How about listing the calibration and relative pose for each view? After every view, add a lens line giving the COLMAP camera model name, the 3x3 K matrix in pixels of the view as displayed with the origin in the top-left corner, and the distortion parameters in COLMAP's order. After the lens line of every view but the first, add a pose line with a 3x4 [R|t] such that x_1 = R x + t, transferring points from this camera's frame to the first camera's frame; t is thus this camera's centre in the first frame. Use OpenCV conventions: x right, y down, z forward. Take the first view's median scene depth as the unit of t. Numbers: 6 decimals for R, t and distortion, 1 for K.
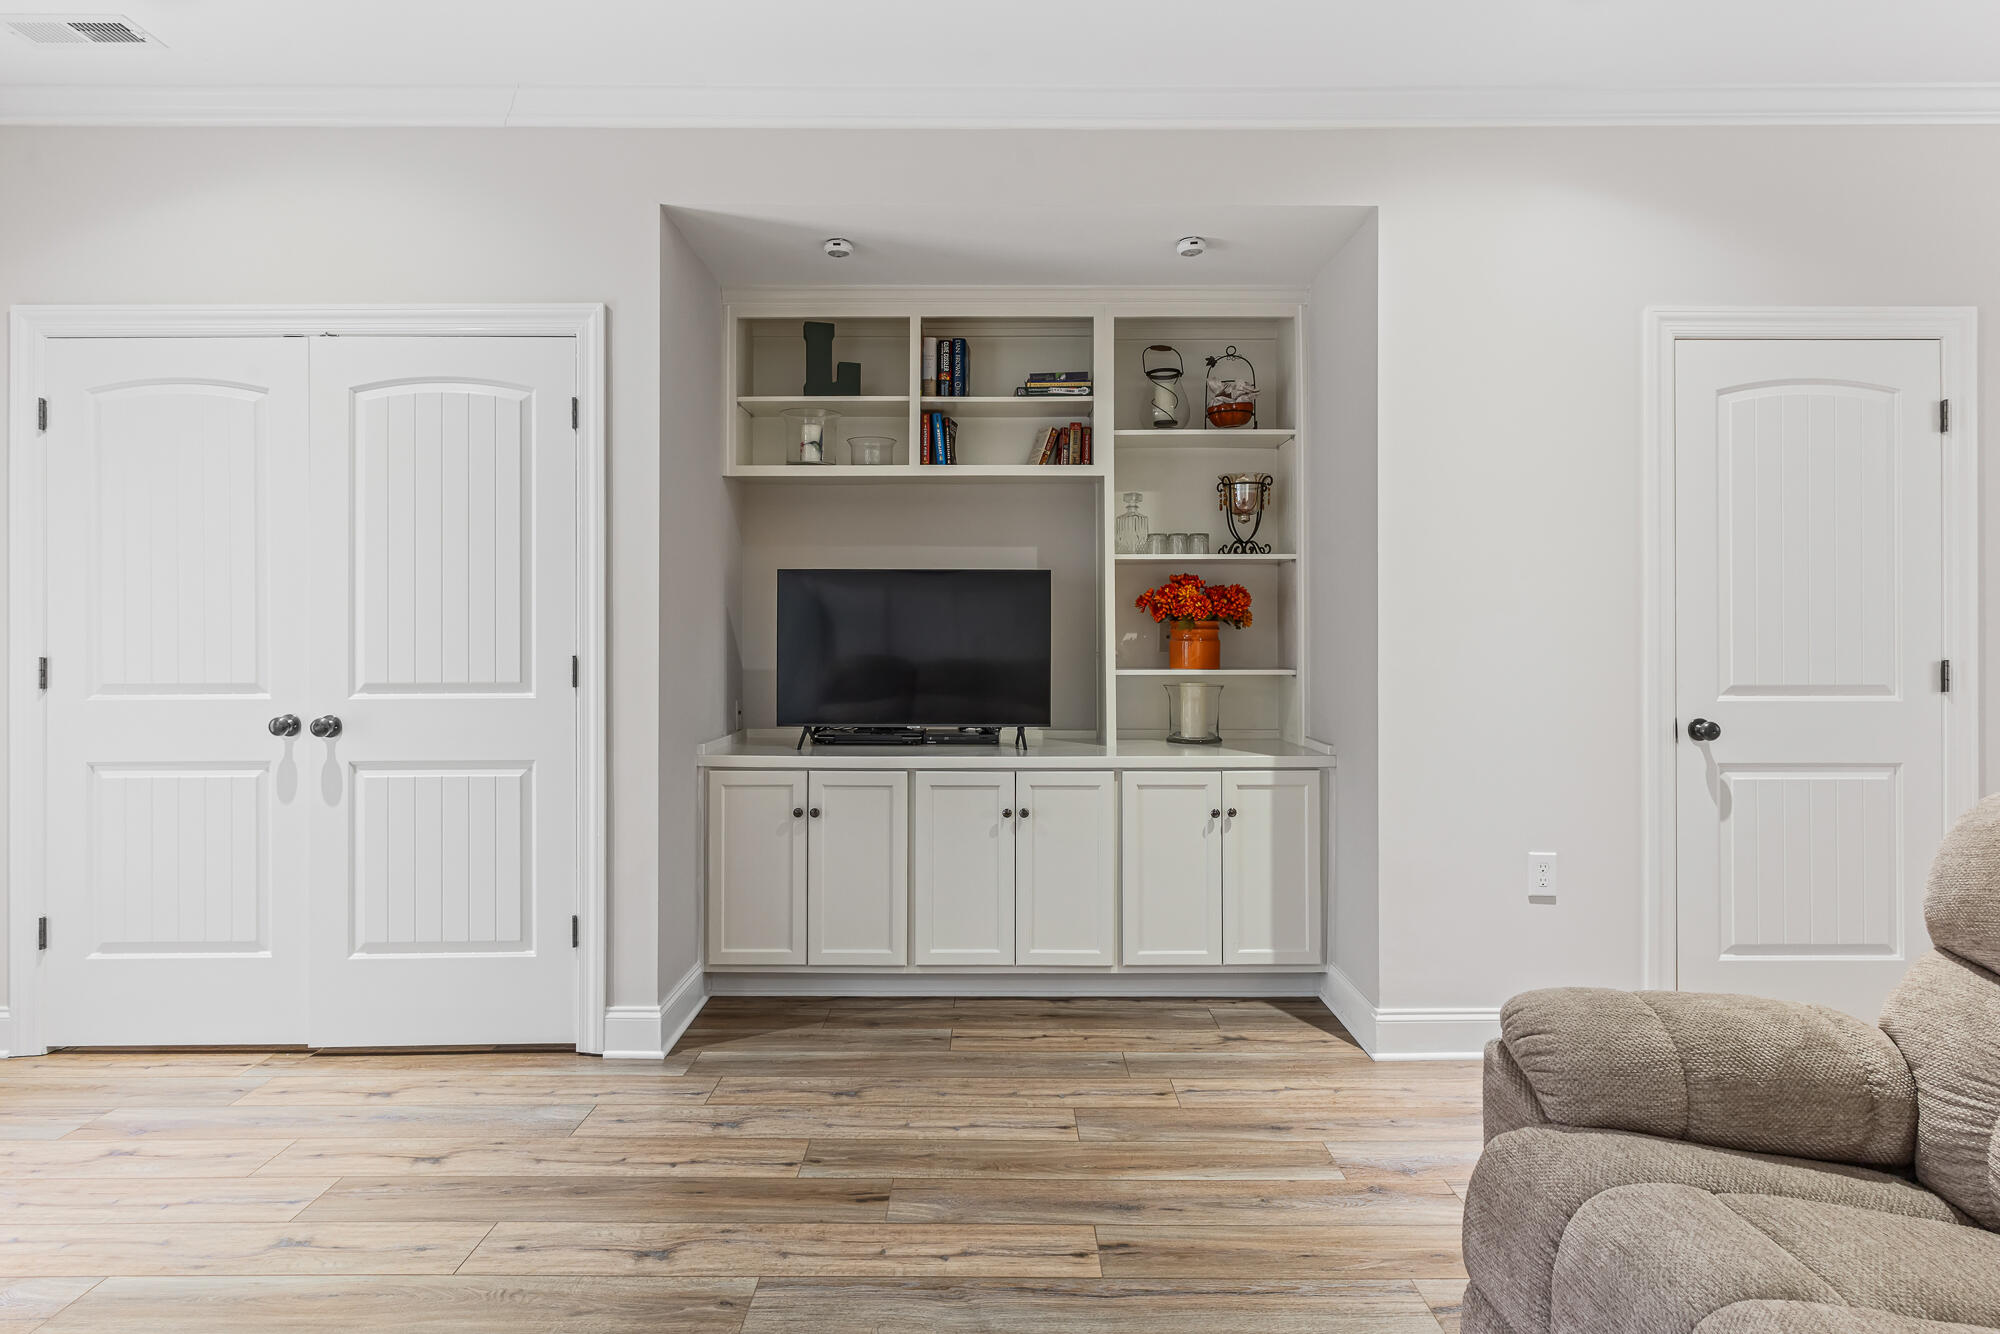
lens RADIAL K [[1023.7, 0, 999.2], [0, 1023.7, 544.8], [0, 0, 1]] dist [-0.002390, 0.002321]
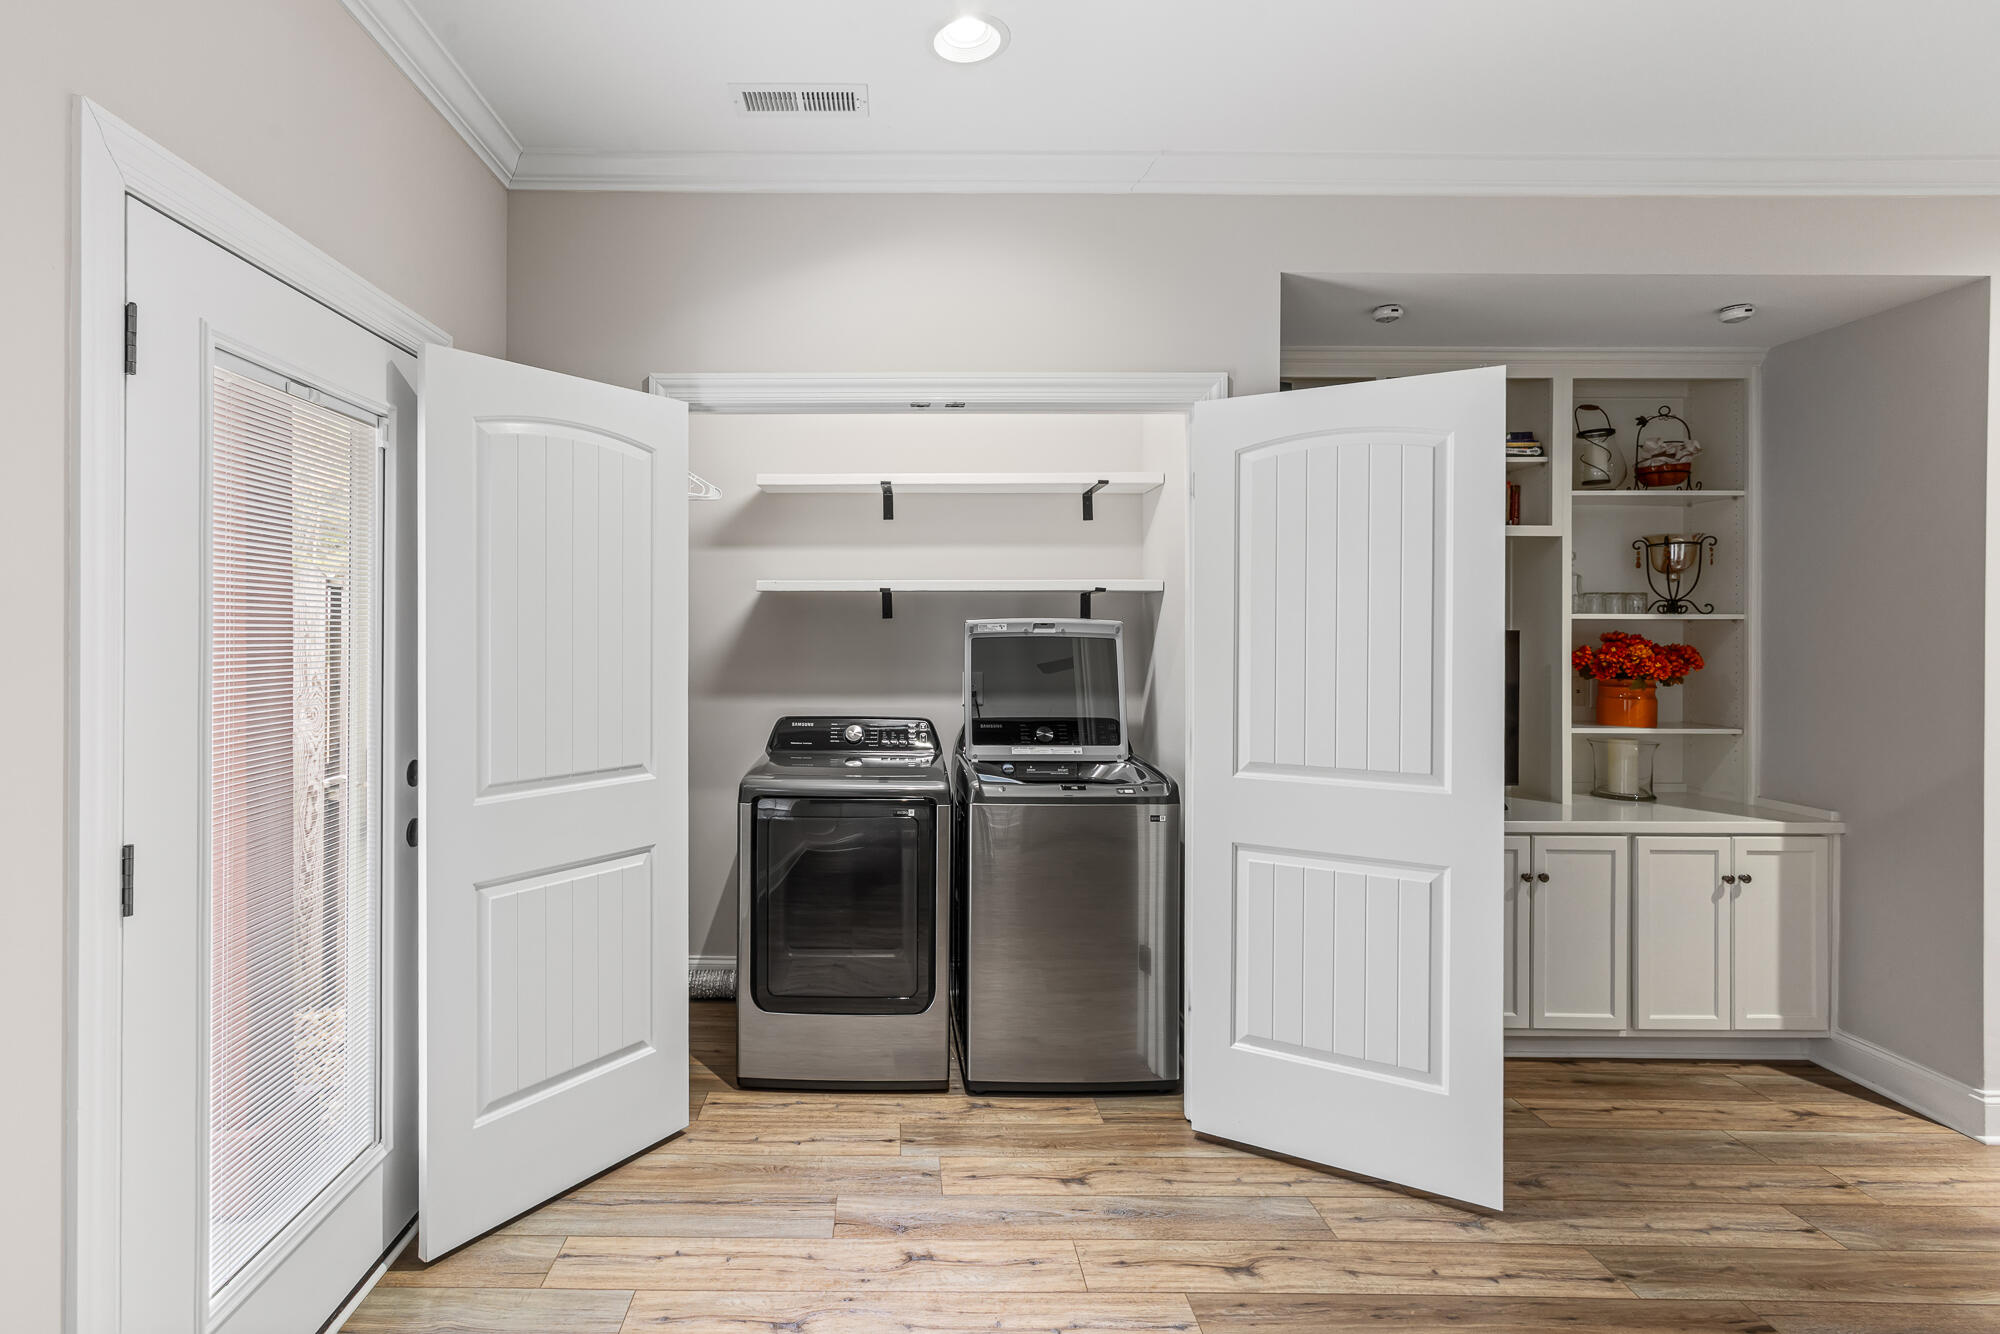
lens RADIAL K [[956.2, 0, 1047.9], [0, 956.2, 574.0], [0, 0, 1]] dist [0.000063, 0.000196]
pose [[0.999898, 0.007397, -0.012193, -0.443979], [-0.007291, 0.999935, 0.008726, -0.039265], [0.012257, -0.008636, 0.999888, 0.059403]]
